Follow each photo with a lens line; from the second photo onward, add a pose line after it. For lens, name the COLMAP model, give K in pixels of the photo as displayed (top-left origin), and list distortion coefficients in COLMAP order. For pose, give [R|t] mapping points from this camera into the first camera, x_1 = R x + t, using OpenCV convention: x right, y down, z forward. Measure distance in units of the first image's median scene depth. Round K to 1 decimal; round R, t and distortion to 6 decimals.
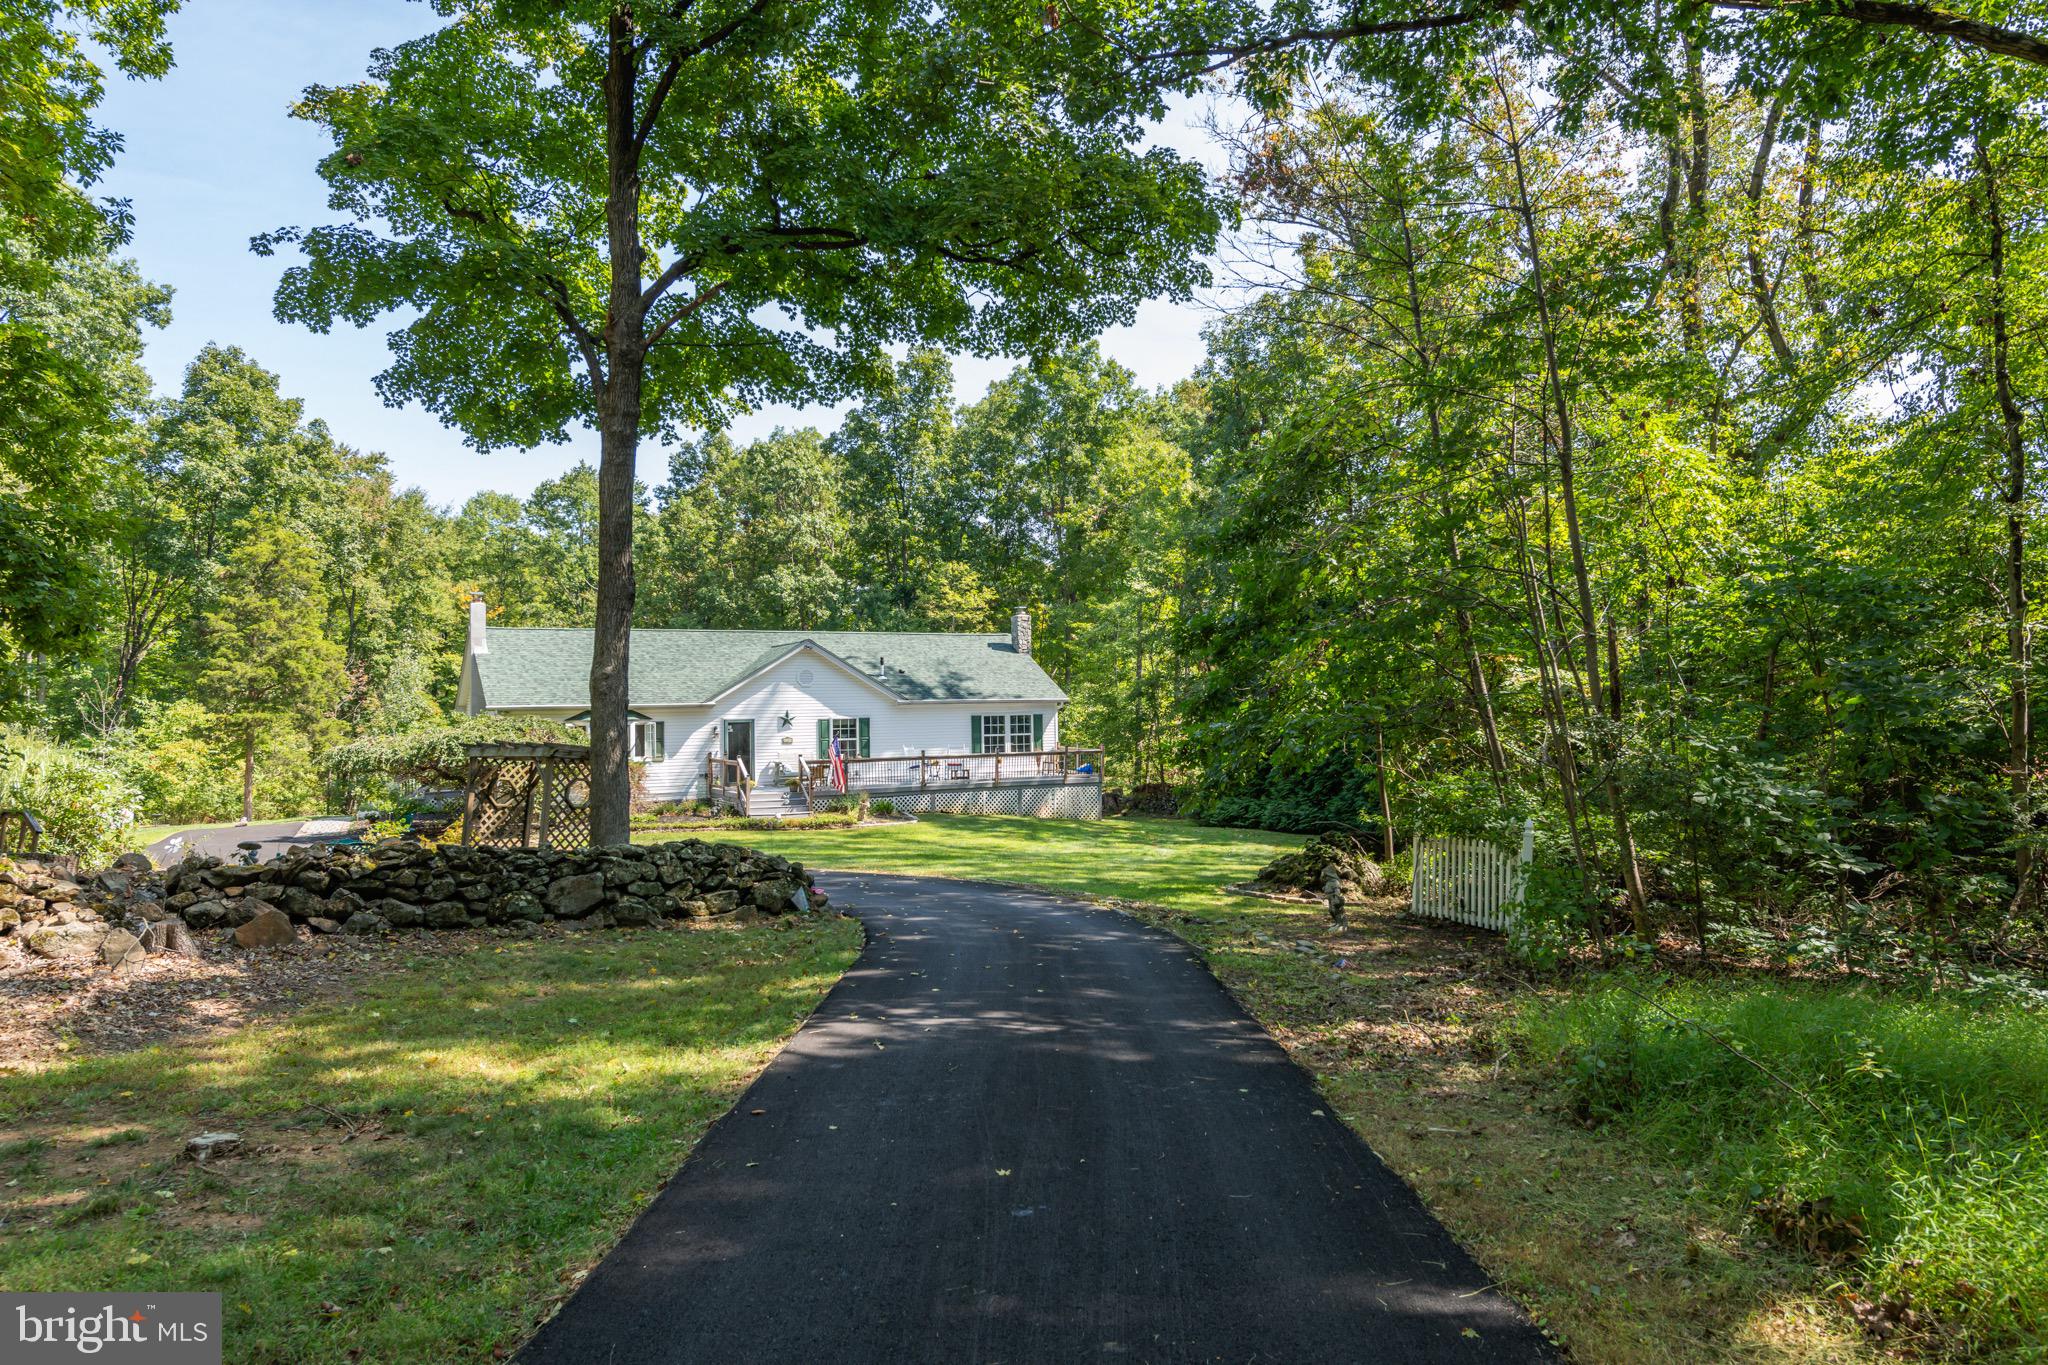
lens RADIAL K [[1327.8, 0, 1024.0], [0, 1327.8, 682.5], [0, 0, 1]] dist [0.004009, 0.000626]
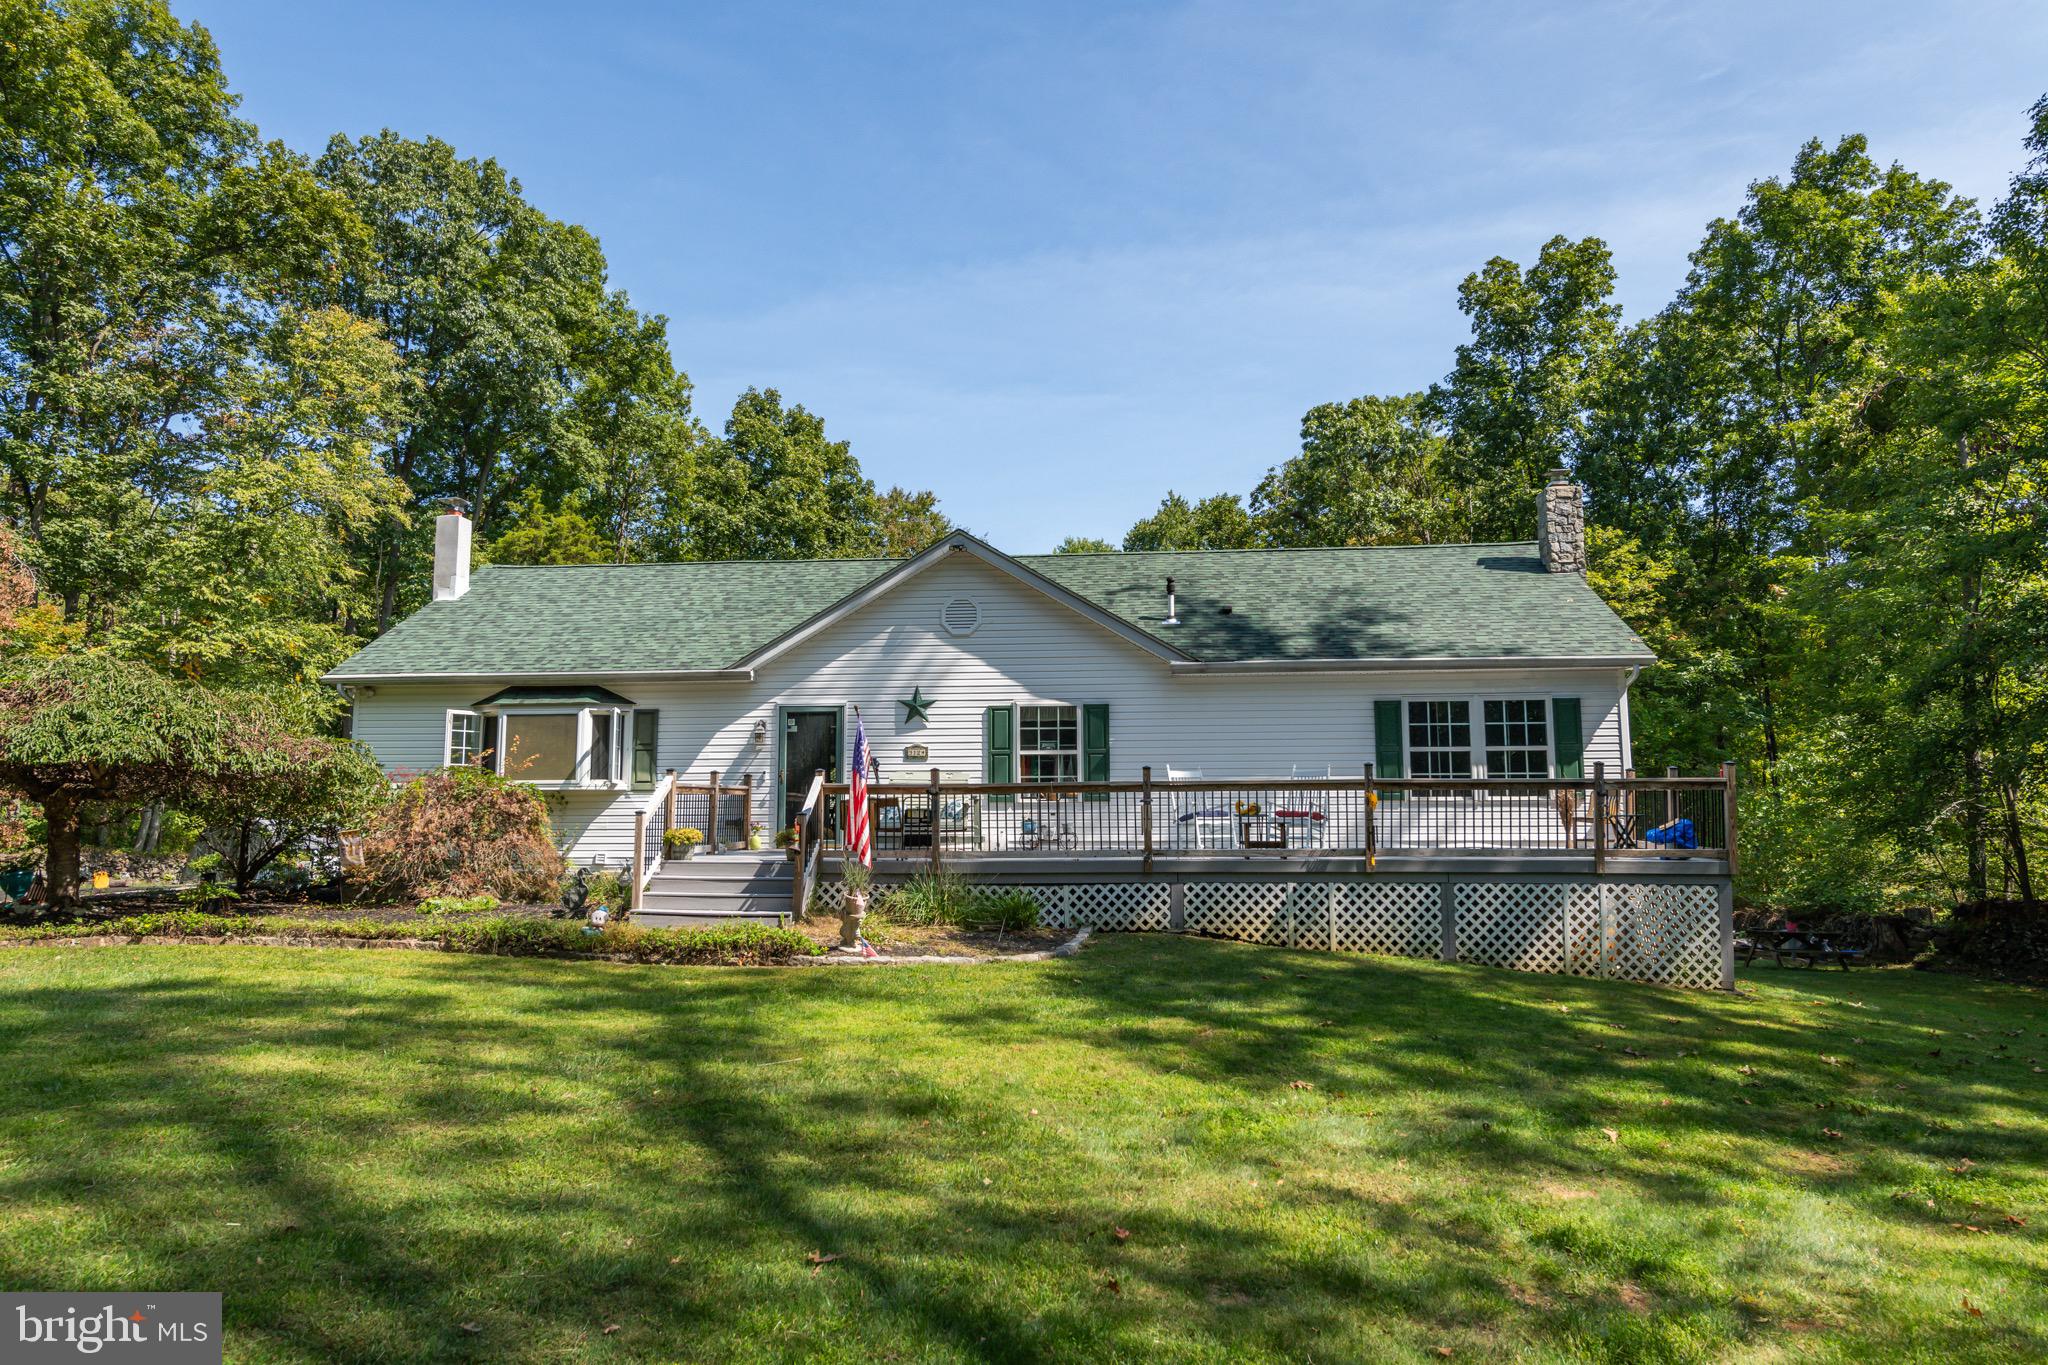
lens RADIAL K [[1277.6, 0, 1024.0], [0, 1277.6, 682.5], [0, 0, 1]] dist [0.028471, -0.027179]
pose [[0.833629, -0.044645, -0.550518, 0.079154], [0.000443, 0.996782, -0.080164, 0.045967], [0.552325, 0.066583, 0.830966, 0.548922]]
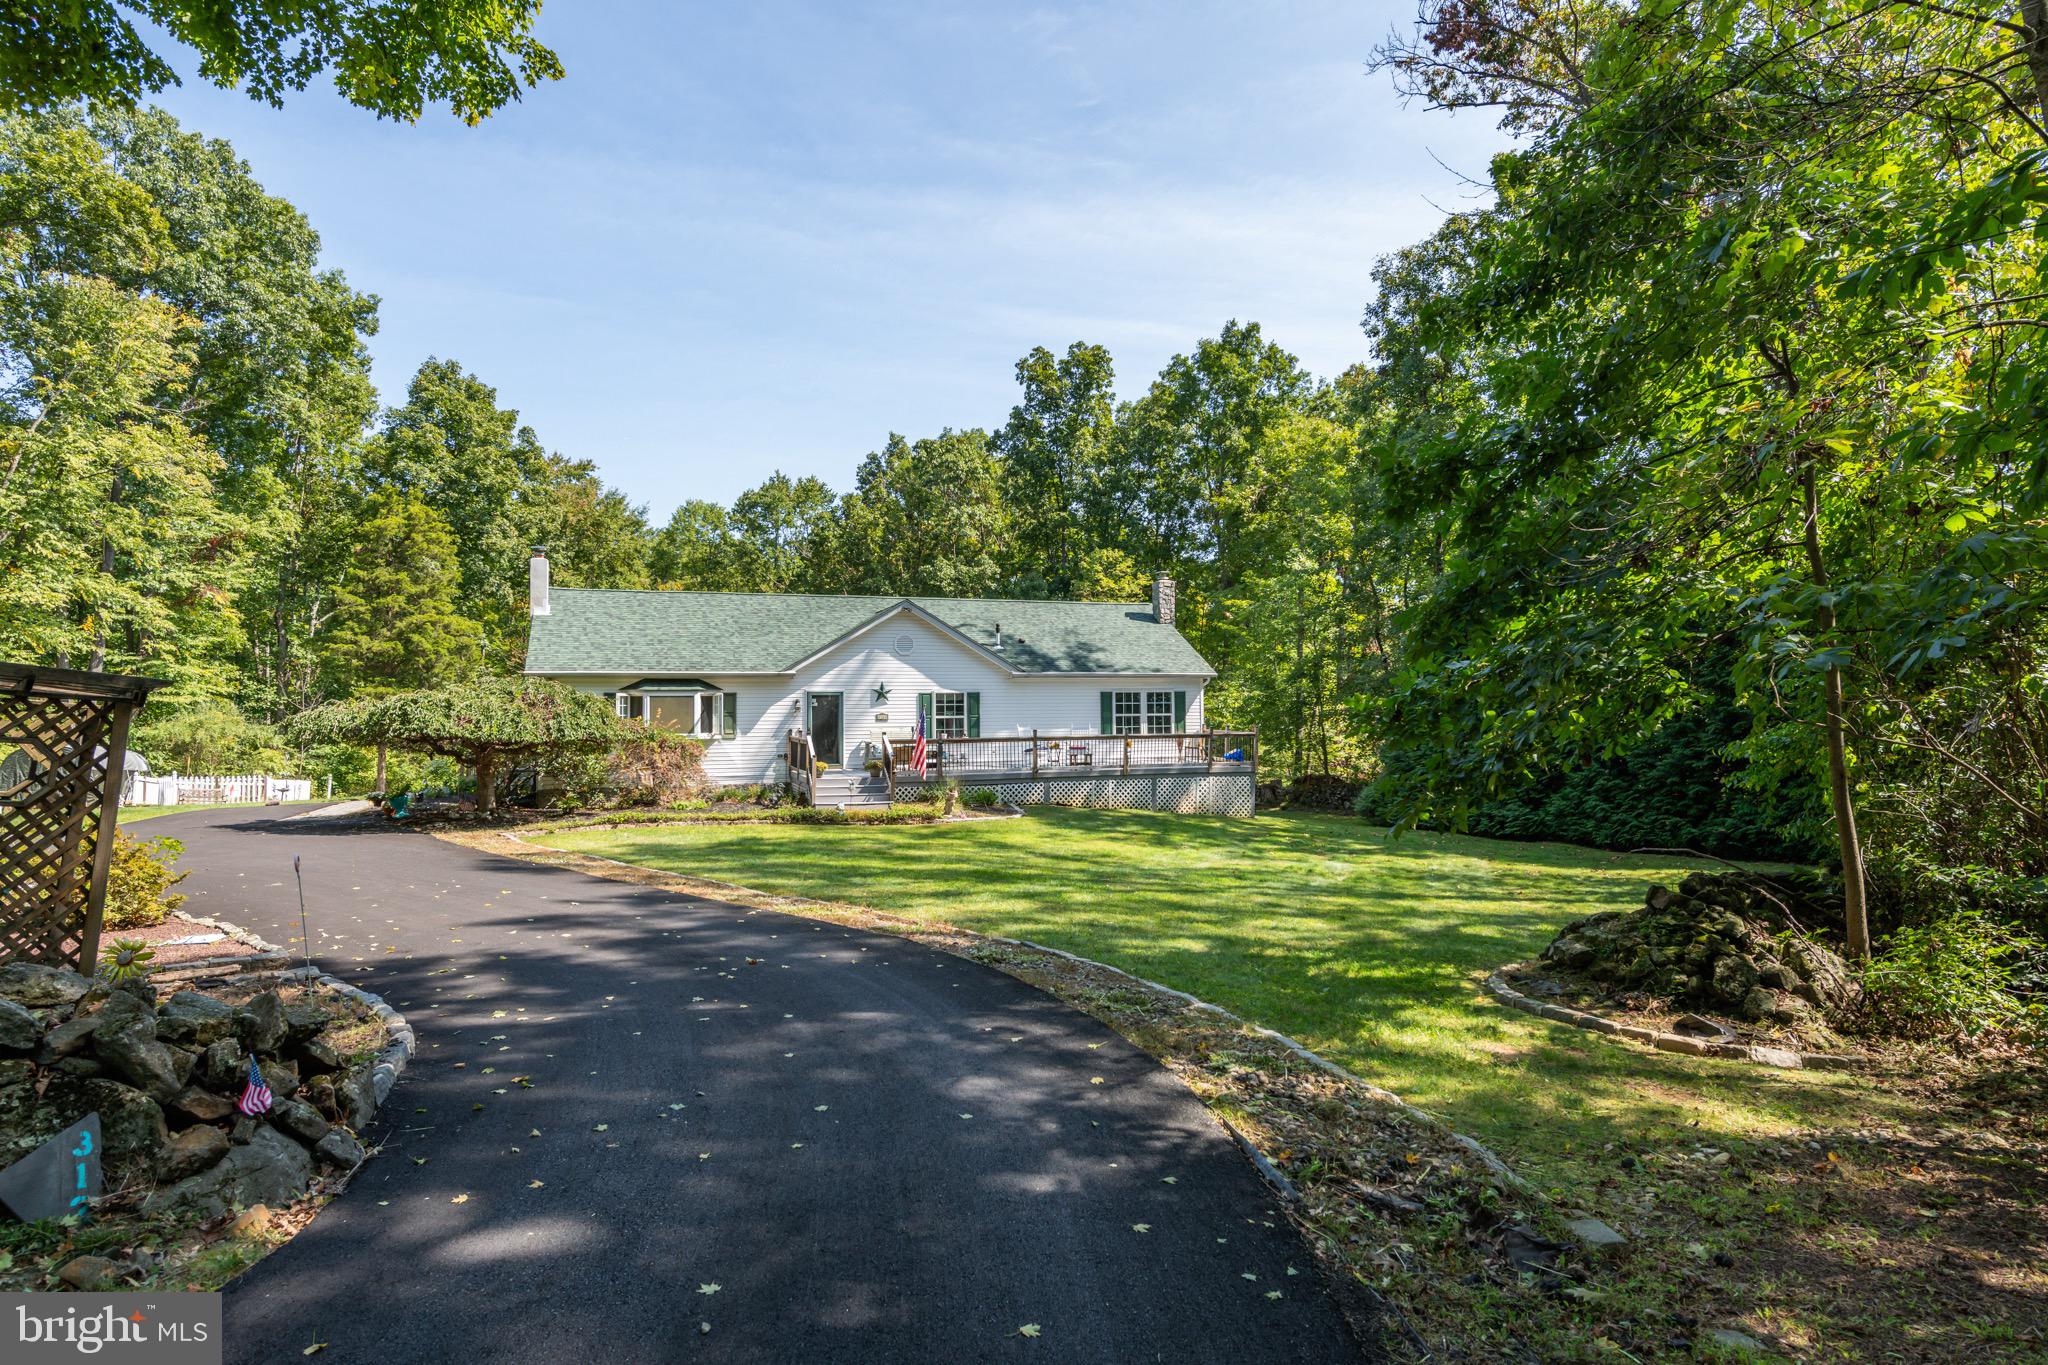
lens RADIAL K [[1118.6, 0, 1024.0], [0, 1118.6, 682.5], [0, 0, 1]] dist [0.016079, -0.000202]
pose [[0.988248, 0.004255, -0.152803, 0.019651], [-0.004894, 0.999981, -0.003802, 0.019746], [0.152784, 0.004505, 0.988249, 0.248876]]
